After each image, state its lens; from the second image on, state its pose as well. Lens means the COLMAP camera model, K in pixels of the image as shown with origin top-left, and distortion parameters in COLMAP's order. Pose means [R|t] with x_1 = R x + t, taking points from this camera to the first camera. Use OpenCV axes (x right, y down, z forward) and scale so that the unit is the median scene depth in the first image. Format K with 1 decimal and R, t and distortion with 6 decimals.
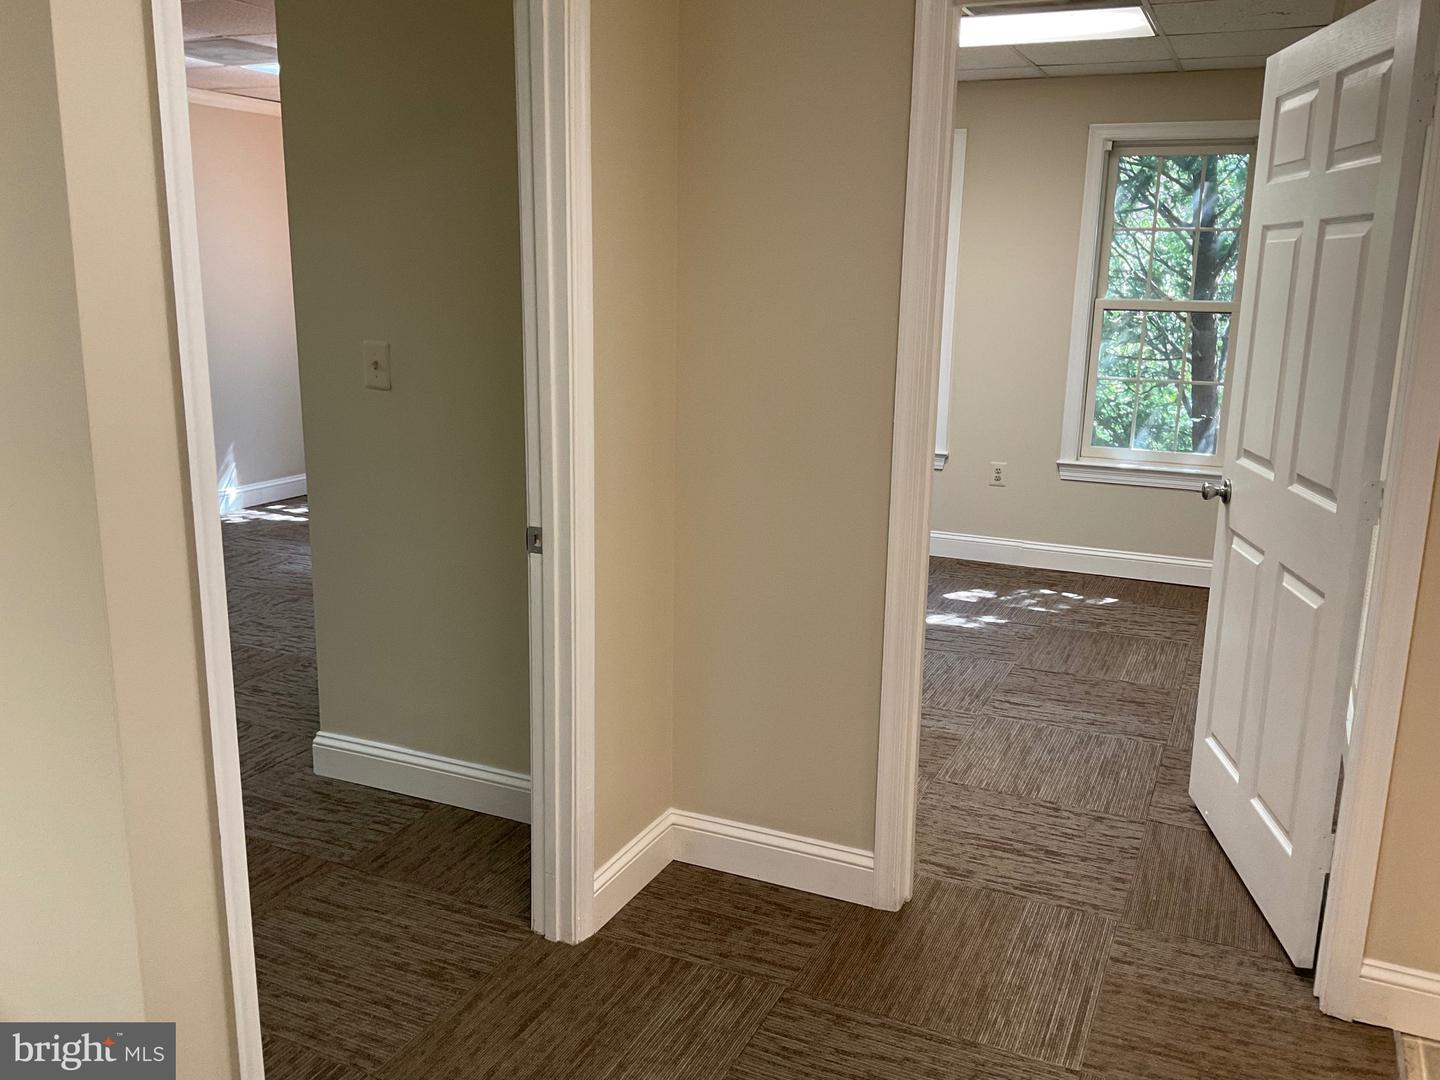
lens RADIAL K [[1192.3, 0, 718.3], [0, 1192.3, 532.5], [0, 0, 1]] dist [0.070724, -0.131443]
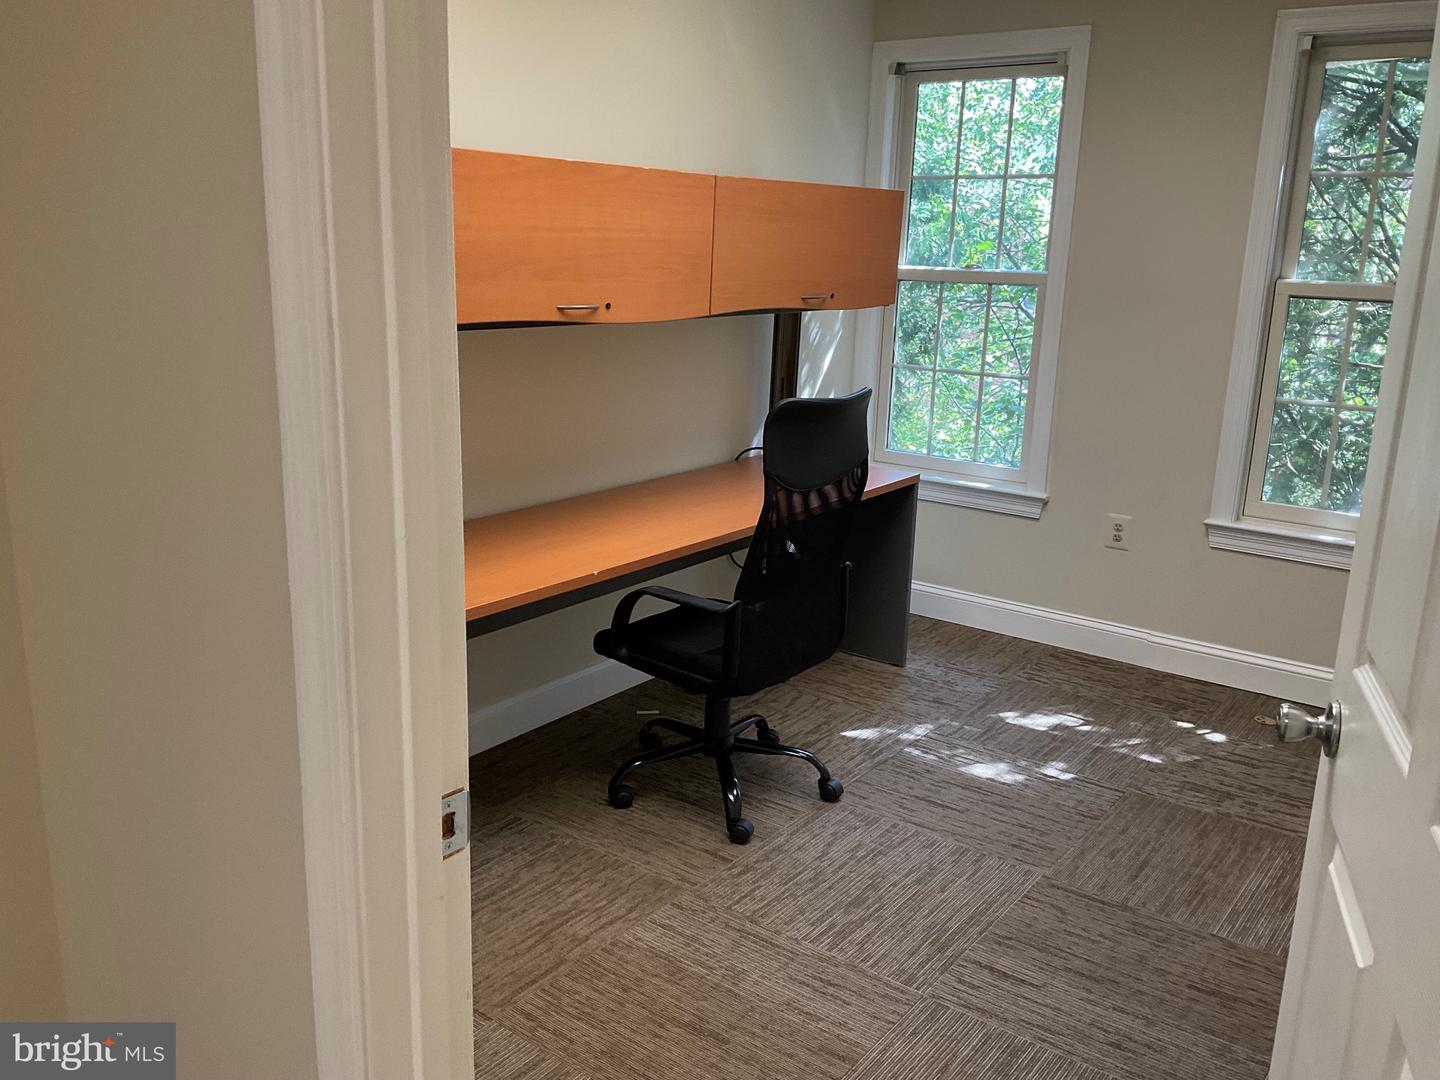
lens RADIAL K [[1192.3, 0, 710.5], [0, 1192.3, 536.7], [0, 0, 1]] dist [0.070724, -0.131443]
pose [[0.975593, 0.059853, -0.211271, 0.155044], [-0.054393, 0.998021, 0.031566, -0.056544], [0.212742, -0.019304, 0.976918, 0.281405]]
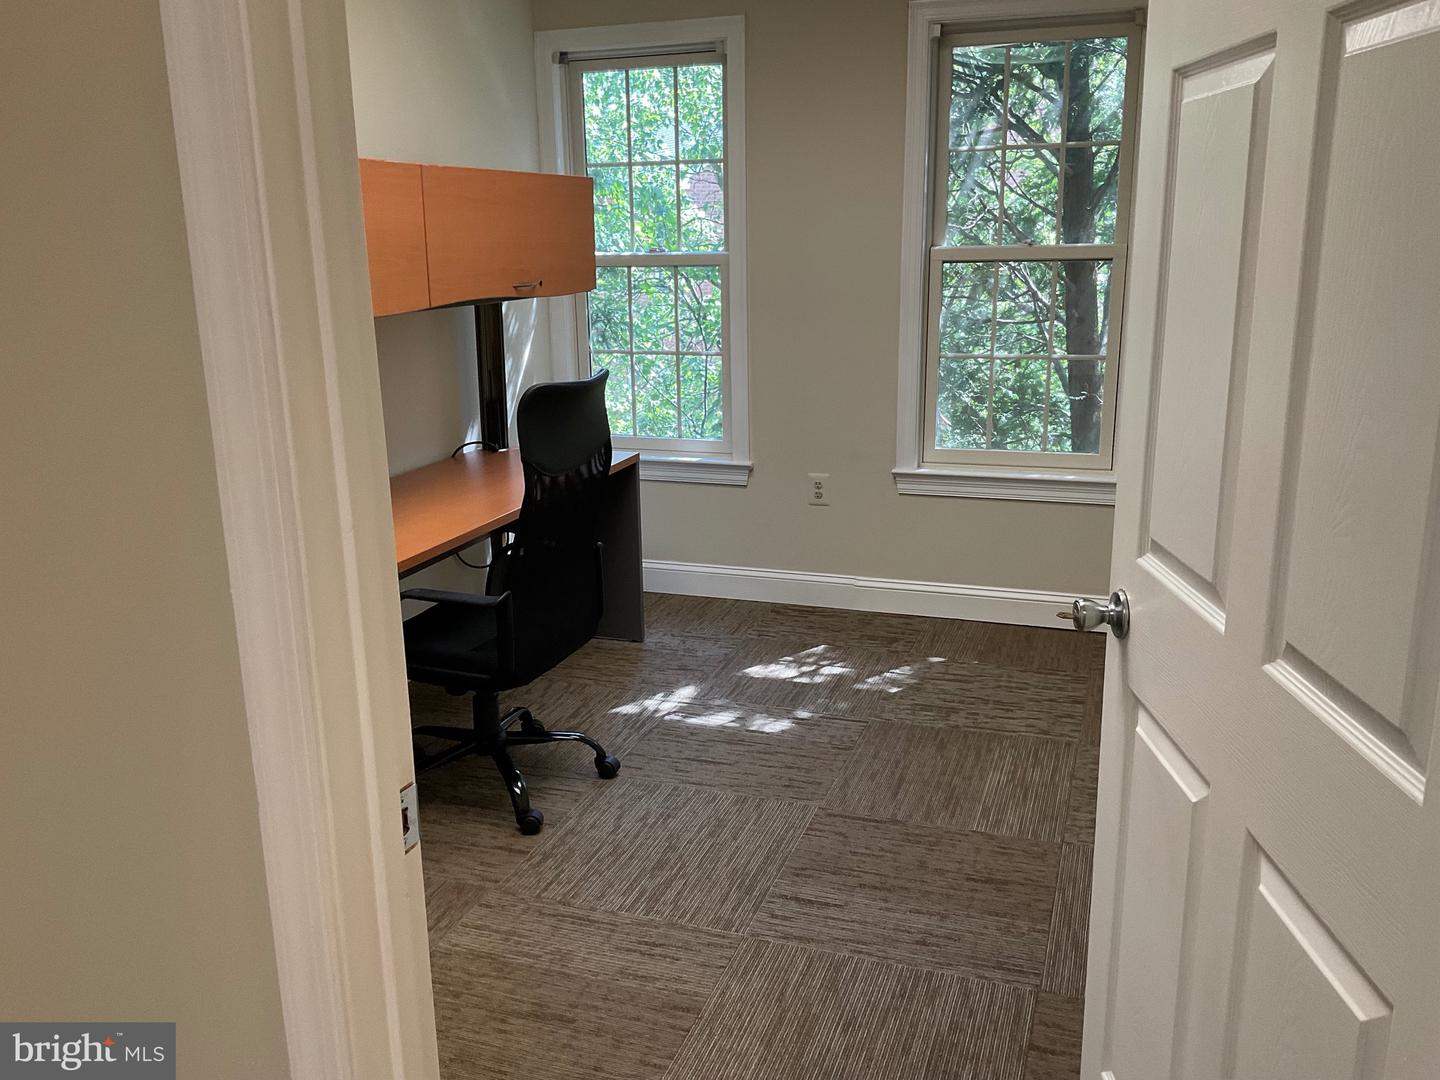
lens RADIAL K [[1192.3, 0, 711.6], [0, 1192.3, 539.4], [0, 0, 1]] dist [0.070724, -0.131443]
pose [[0.995691, -0.057513, 0.072749, 0.114909], [0.054848, 0.997767, 0.038119, -0.050931], [-0.074779, -0.033964, 0.996622, 0.270592]]
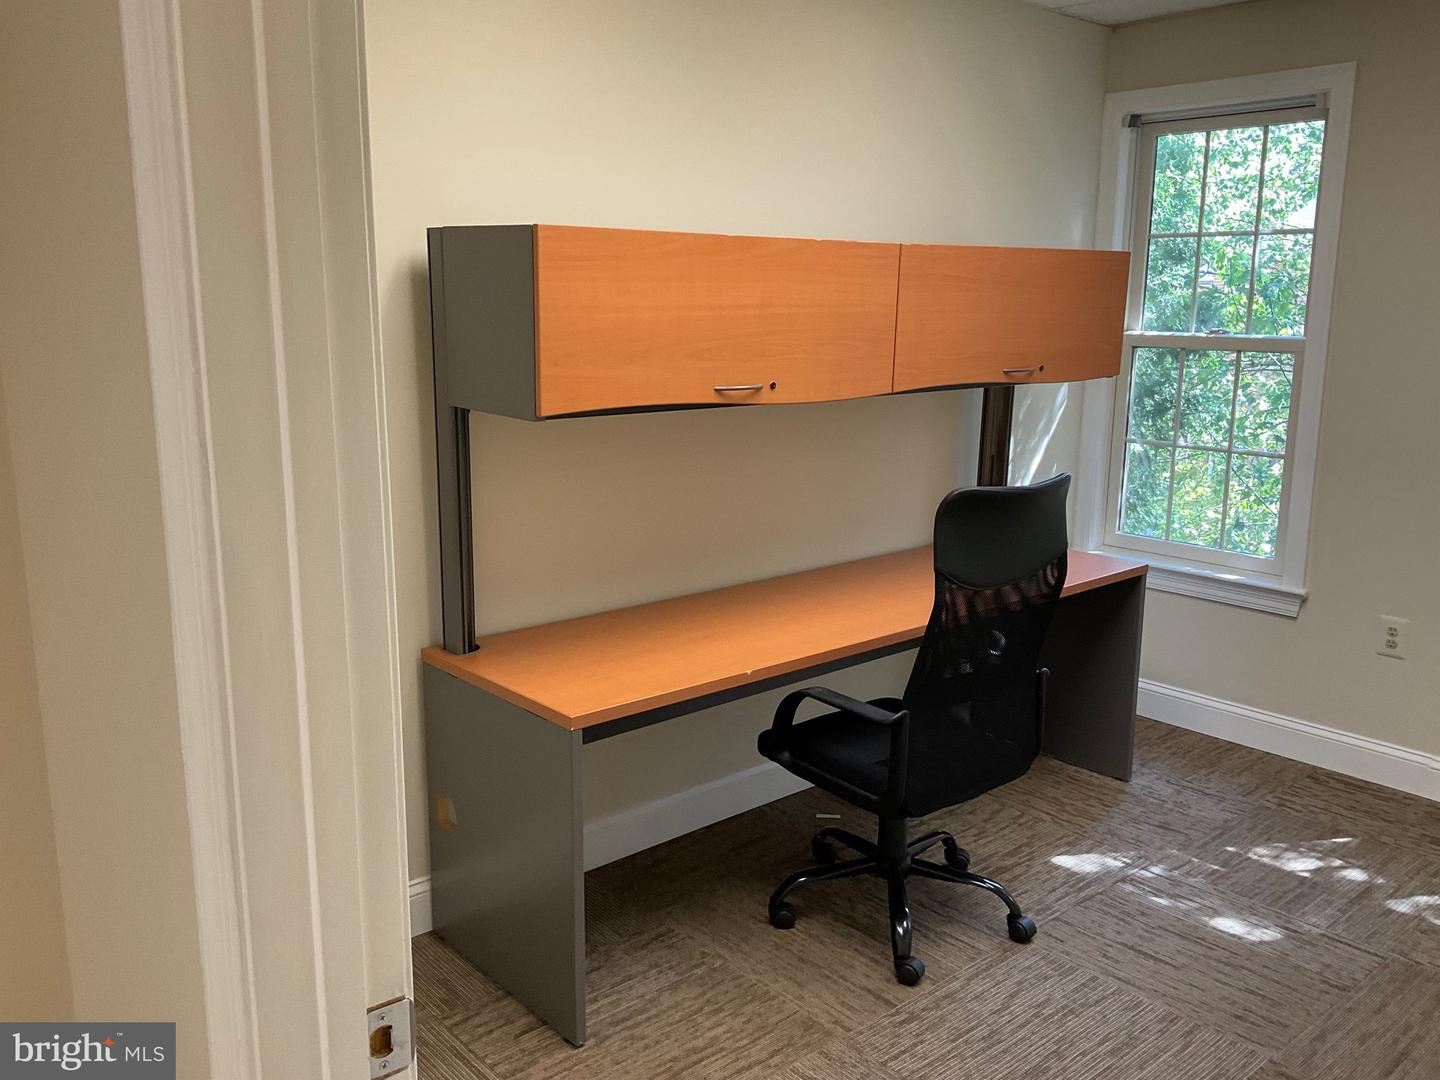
lens RADIAL K [[1192.3, 0, 715.7], [0, 1192.3, 533.9], [0, 0, 1]] dist [0.070724, -0.131443]
pose [[0.907766, 0.066452, -0.414180, 0.177509], [-0.076815, 0.997010, -0.008396, -0.070595], [0.412383, 0.039437, 0.910156, 0.328168]]
